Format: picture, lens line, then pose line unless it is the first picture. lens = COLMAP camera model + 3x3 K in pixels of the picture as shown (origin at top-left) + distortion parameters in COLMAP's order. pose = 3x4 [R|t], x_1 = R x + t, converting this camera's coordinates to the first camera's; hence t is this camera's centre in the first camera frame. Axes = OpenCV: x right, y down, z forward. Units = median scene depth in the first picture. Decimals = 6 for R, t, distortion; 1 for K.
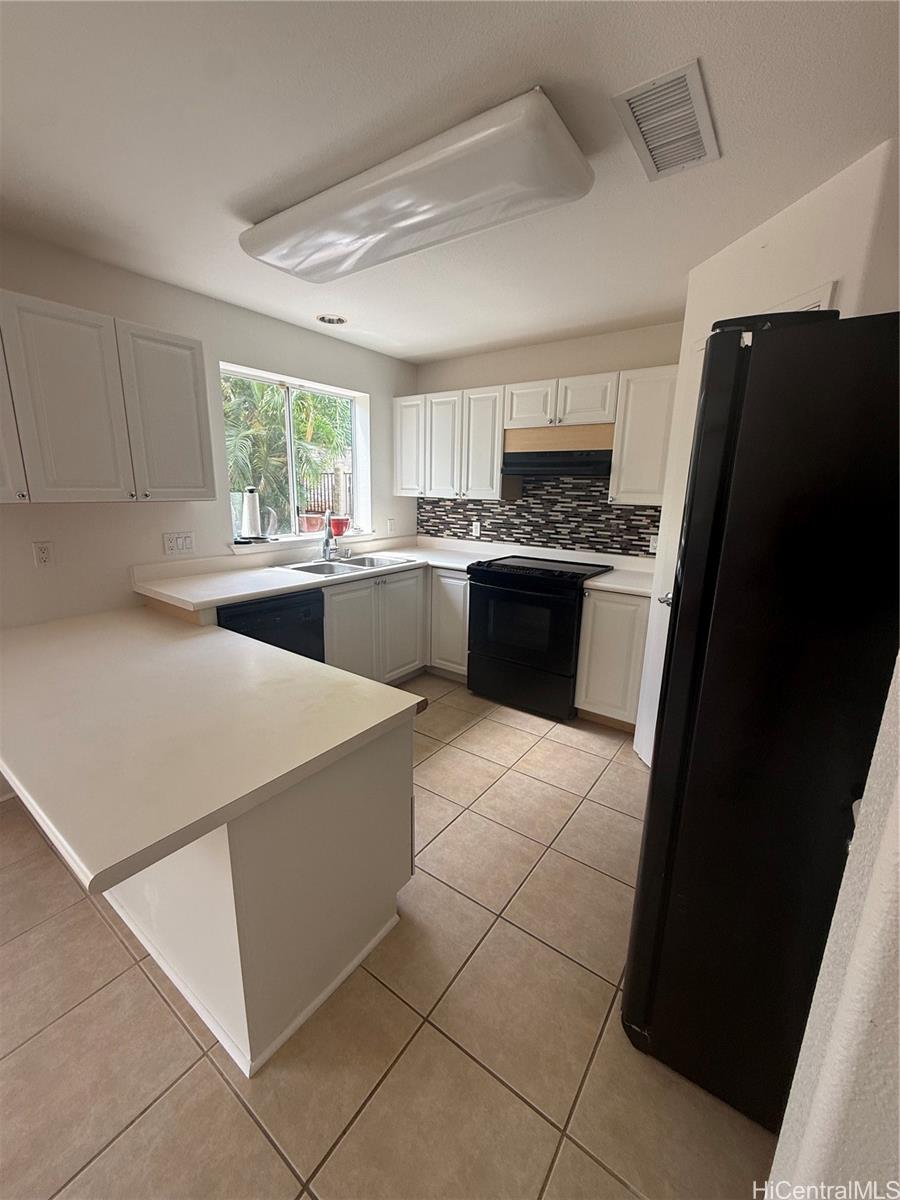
lens RADIAL K [[479.8, 0, 451.8], [0, 479.8, 600.6], [0, 0, 1]] dist [-0.013687, 0.000400]
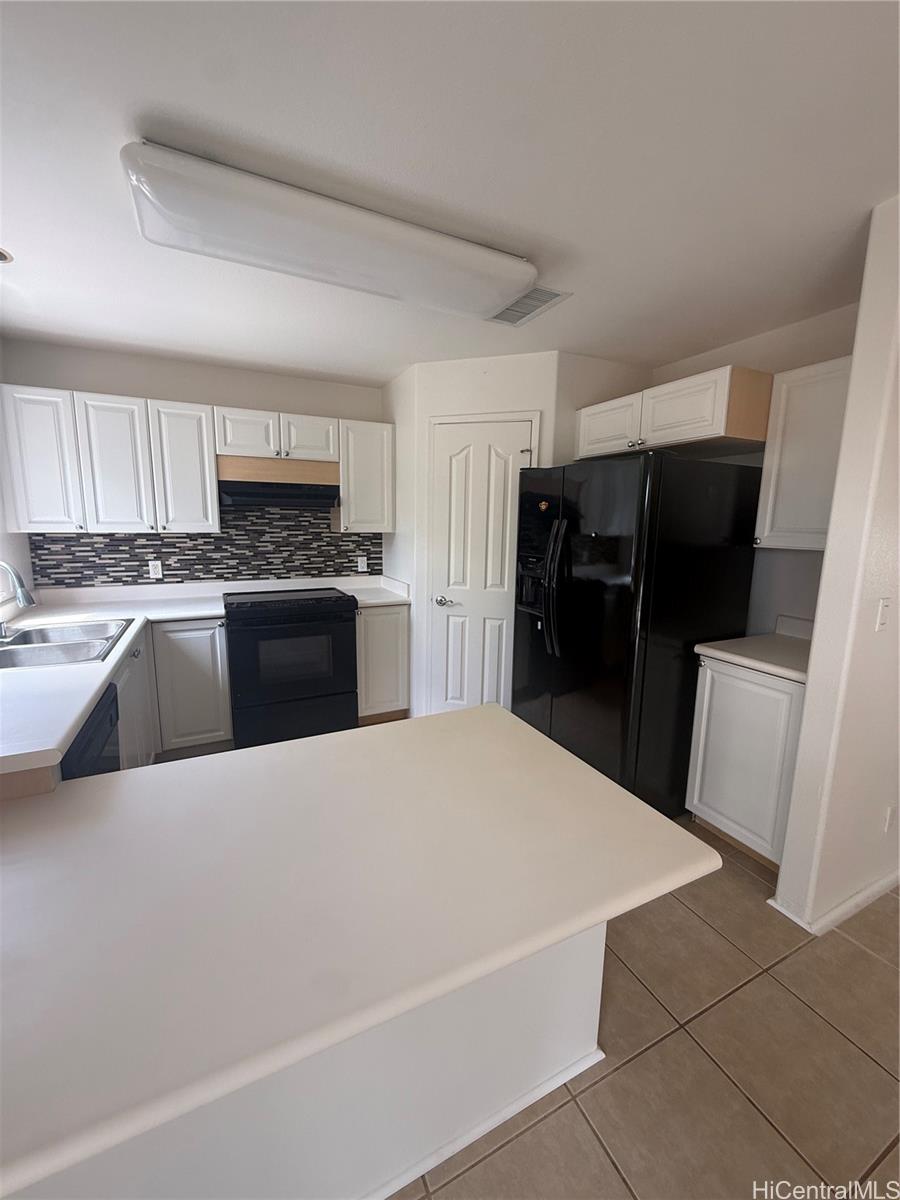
lens RADIAL K [[479.8, 0, 452.4], [0, 479.8, 599.9], [0, 0, 1]] dist [-0.013687, 0.000400]
pose [[0.455939, -0.160239, 0.875468, -0.485381], [0.199090, 0.977095, 0.075155, -0.068131], [-0.867458, 0.140031, 0.477397, 0.217950]]
